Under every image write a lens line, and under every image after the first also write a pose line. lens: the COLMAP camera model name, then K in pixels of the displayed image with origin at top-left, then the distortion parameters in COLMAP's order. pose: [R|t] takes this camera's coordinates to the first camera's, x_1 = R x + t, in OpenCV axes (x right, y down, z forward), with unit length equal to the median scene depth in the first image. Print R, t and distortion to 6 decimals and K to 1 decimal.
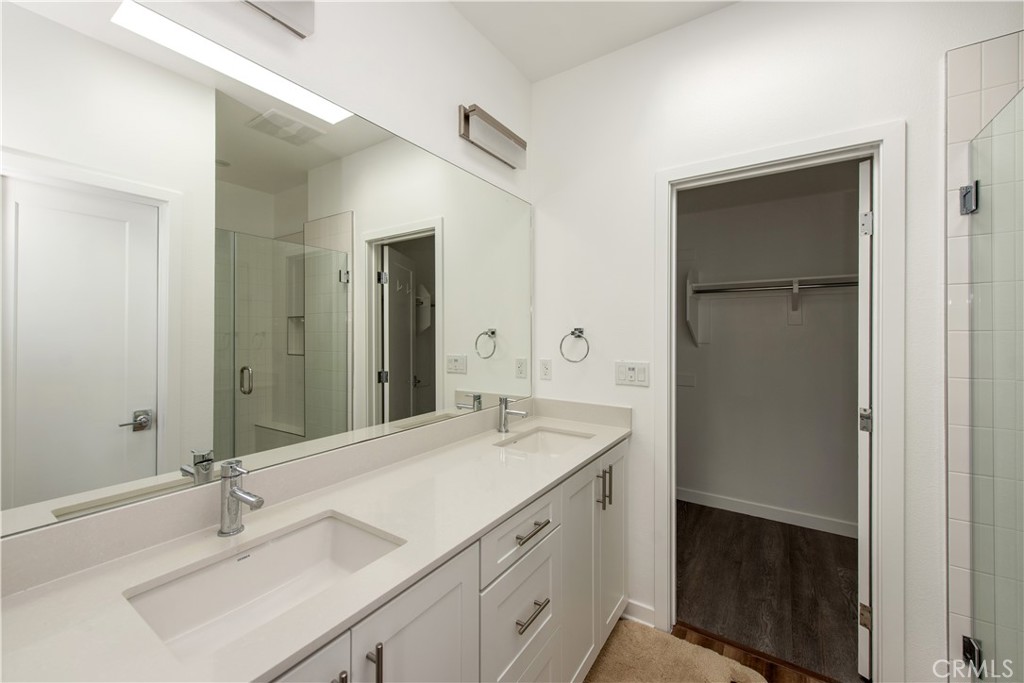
lens RADIAL K [[400.5, 0, 512.7], [0, 400.5, 333.9], [0, 0, 1]] dist [0.007072, -0.001021]
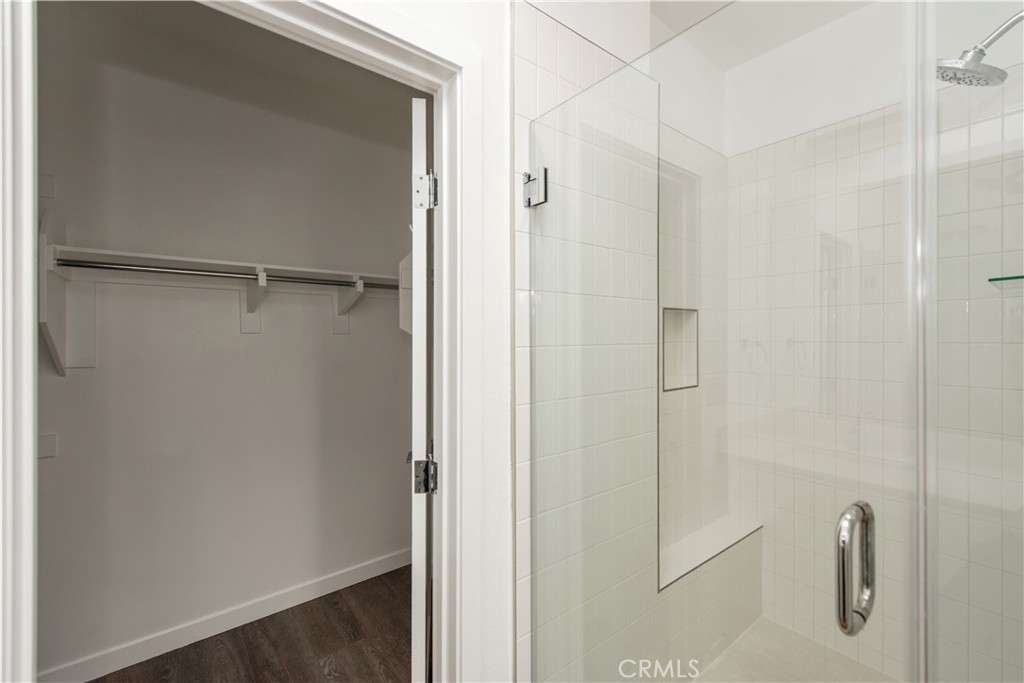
lens RADIAL K [[434.6, 0, 517.4], [0, 434.6, 336.6], [0, 0, 1]] dist [0.005157, 0.000673]
pose [[0.287432, -0.000855, 0.957801, 0.130377], [0.006373, 0.999979, -0.001020, -0.014299], [-0.957780, 0.006397, 0.287431, 0.383959]]
